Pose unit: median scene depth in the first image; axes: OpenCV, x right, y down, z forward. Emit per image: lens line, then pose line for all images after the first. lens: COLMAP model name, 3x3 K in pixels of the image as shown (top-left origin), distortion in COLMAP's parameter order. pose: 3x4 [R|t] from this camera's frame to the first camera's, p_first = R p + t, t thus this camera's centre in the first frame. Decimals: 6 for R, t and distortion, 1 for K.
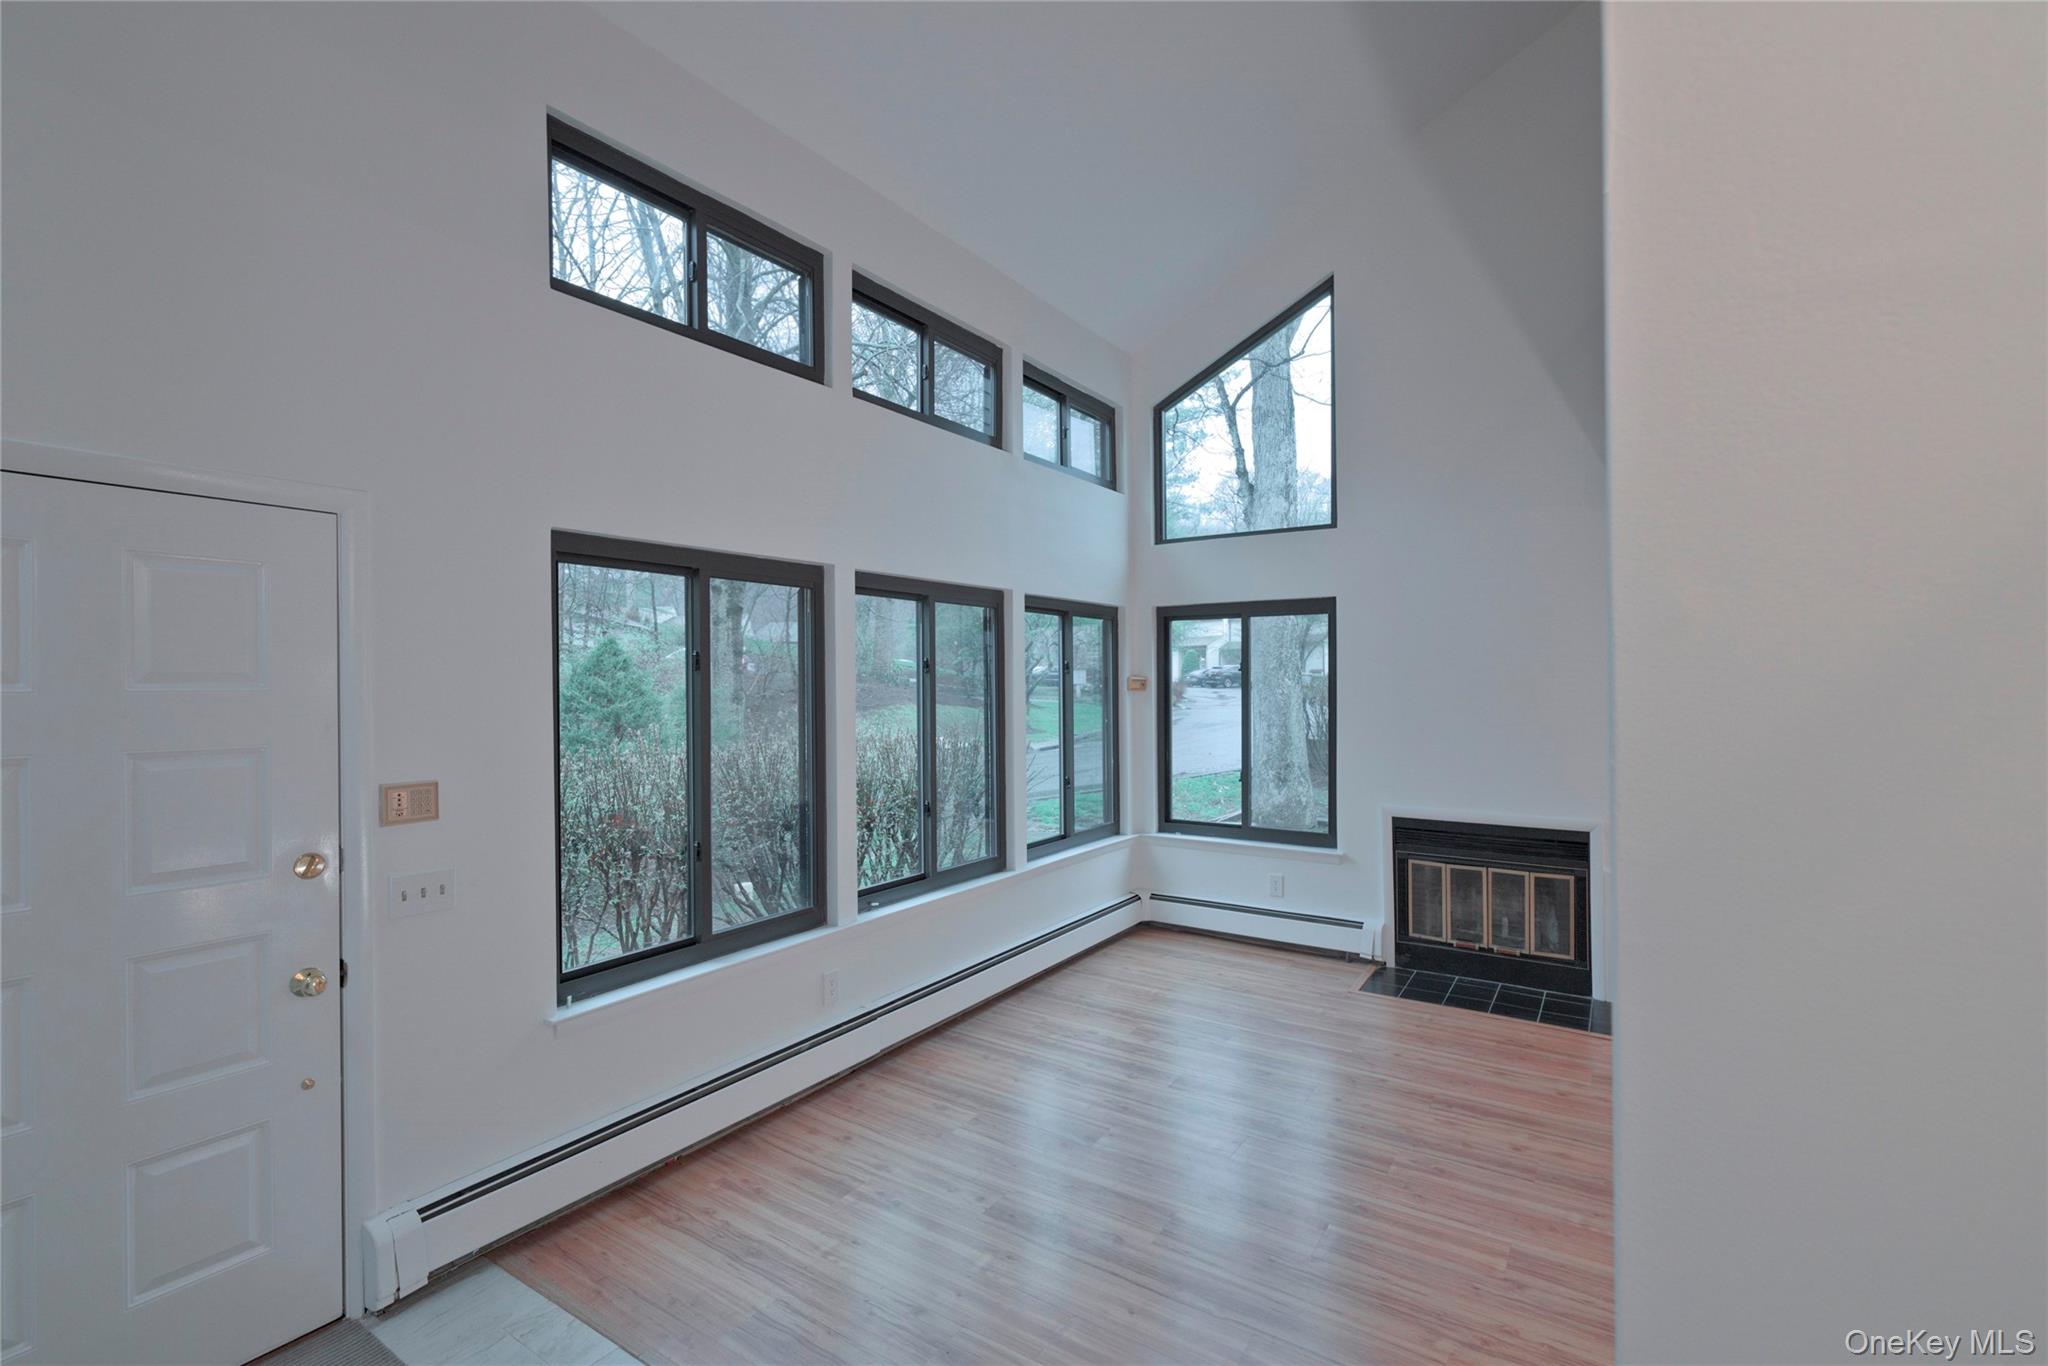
lens RADIAL K [[913.4, 0, 1012.8], [0, 913.4, 695.6], [0, 0, 1]] dist [-0.003025, 0.000955]
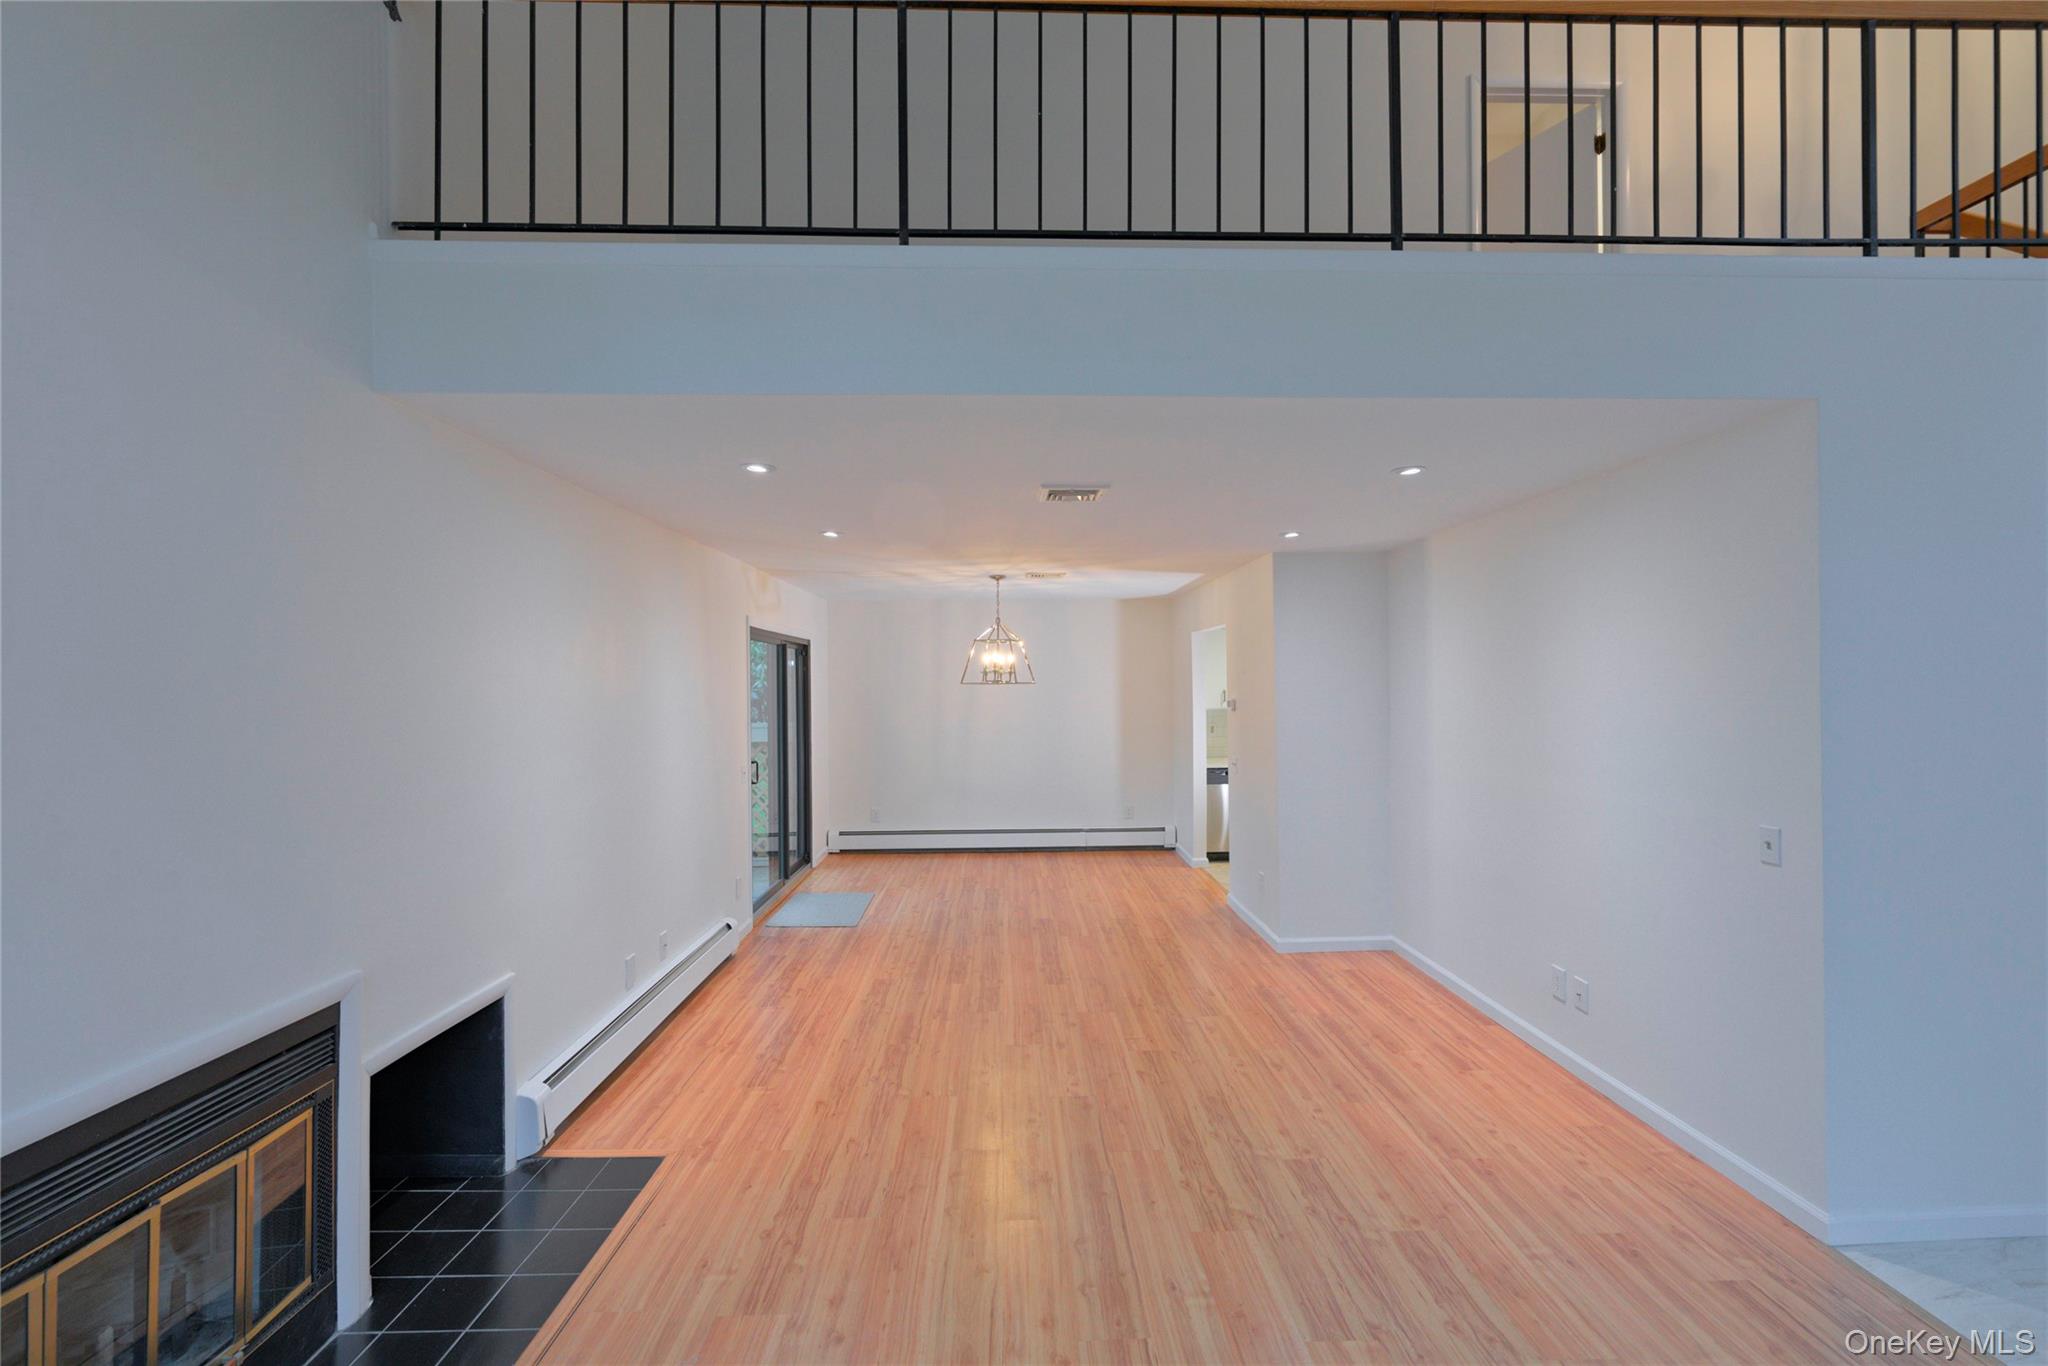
lens RADIAL K [[864.3, 0, 1032.7], [0, 864.3, 685.8], [0, 0, 1]] dist [-0.002345, 0.002382]
pose [[-0.598253, 0.004891, 0.801292, 0.020202], [0.020235, 0.999755, 0.009005, -0.018574], [-0.801051, 0.021602, -0.598206, 0.872533]]
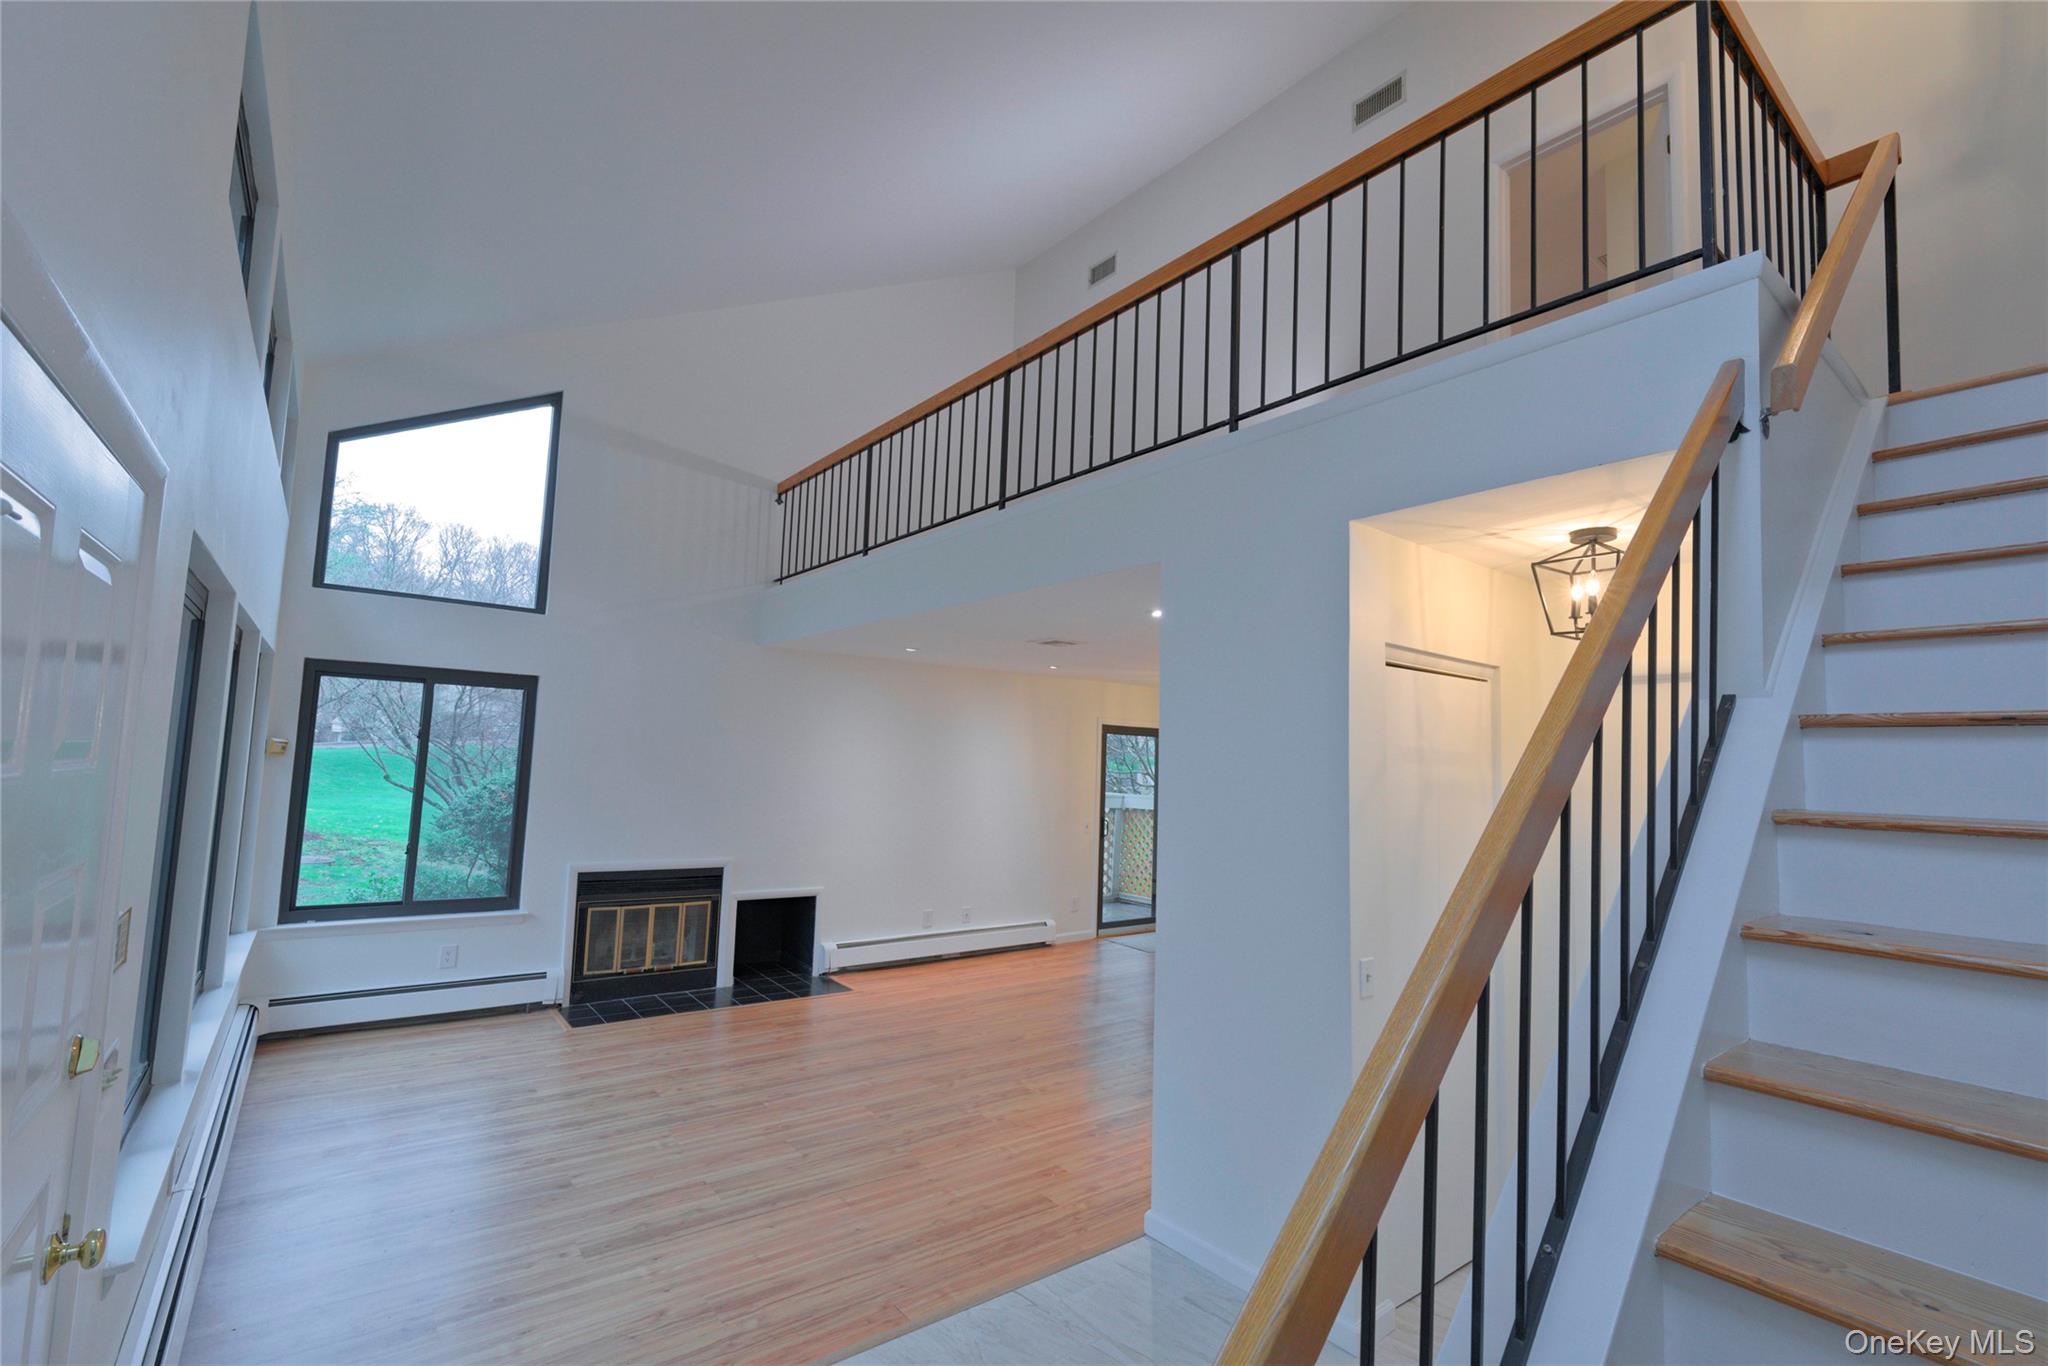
lens RADIAL K [[913.4, 0, 1055.3], [0, 913.4, 706.1], [0, 0, 1]] dist [-0.003025, 0.000955]
pose [[0.291595, 0.075942, 0.953522, -0.520753], [-0.025380, 0.997107, -0.071652, -0.009542], [-0.956205, -0.003307, 0.292679, 0.087771]]
